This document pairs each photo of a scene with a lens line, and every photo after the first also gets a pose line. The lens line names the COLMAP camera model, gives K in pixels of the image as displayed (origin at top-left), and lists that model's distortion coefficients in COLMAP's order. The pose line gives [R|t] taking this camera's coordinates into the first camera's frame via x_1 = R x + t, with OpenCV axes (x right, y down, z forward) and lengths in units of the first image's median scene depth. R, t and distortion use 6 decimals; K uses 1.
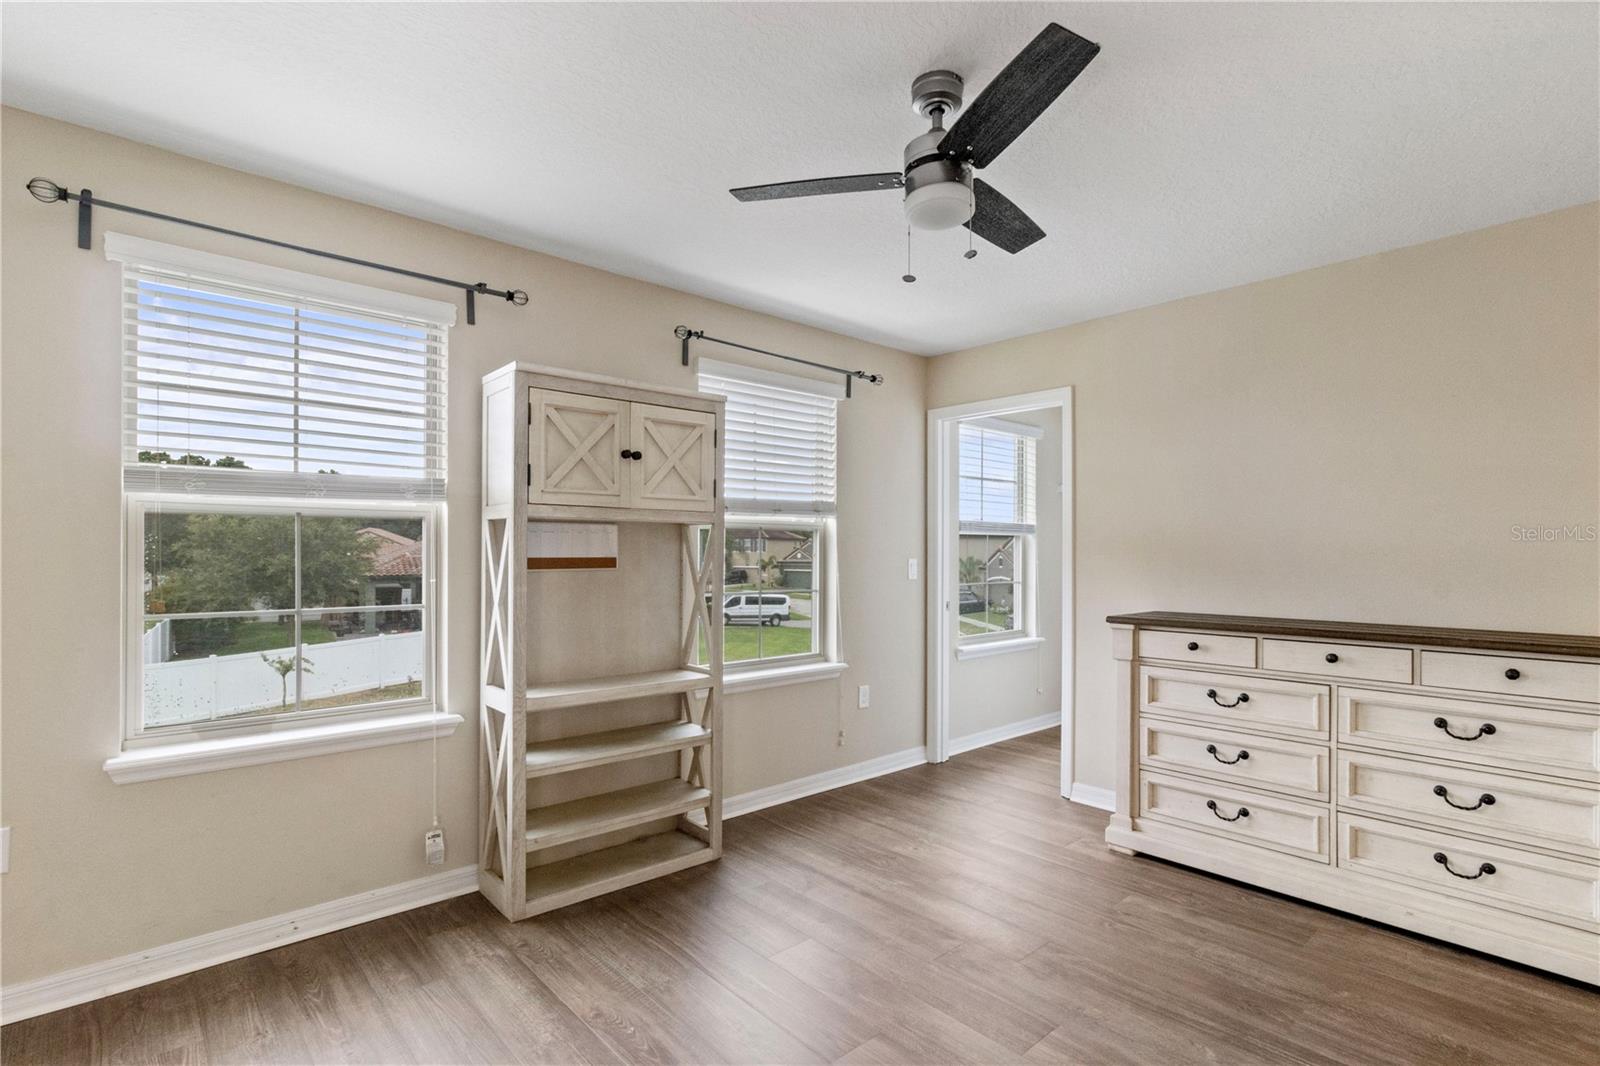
lens RADIAL K [[760.3, 0, 809.0], [0, 760.3, 550.3], [0, 0, 1]] dist [0.000624, 0.000098]
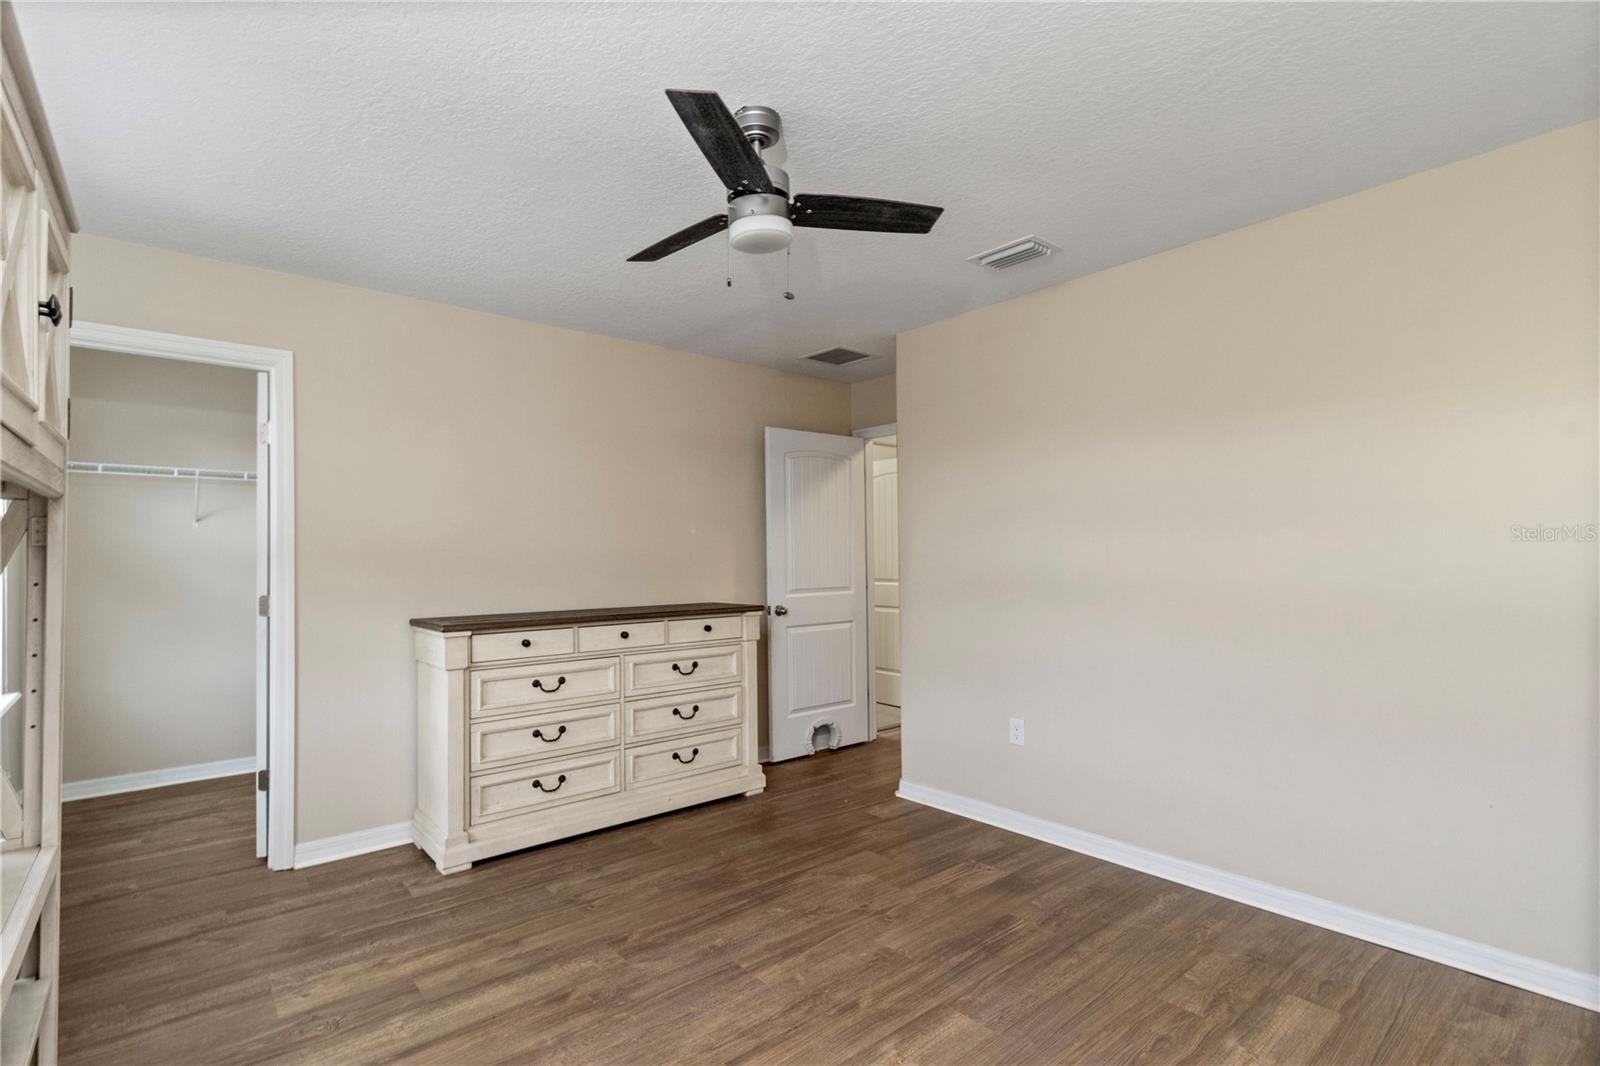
lens RADIAL K [[760.3, 0, 809.0], [0, 760.3, 550.3], [0, 0, 1]] dist [0.000624, 0.000098]
pose [[0.029957, -0.000523, 0.999551, -0.608704], [-0.001112, 0.999999, 0.000556, -0.006630], [-0.999551, -0.001128, 0.029956, 0.616536]]
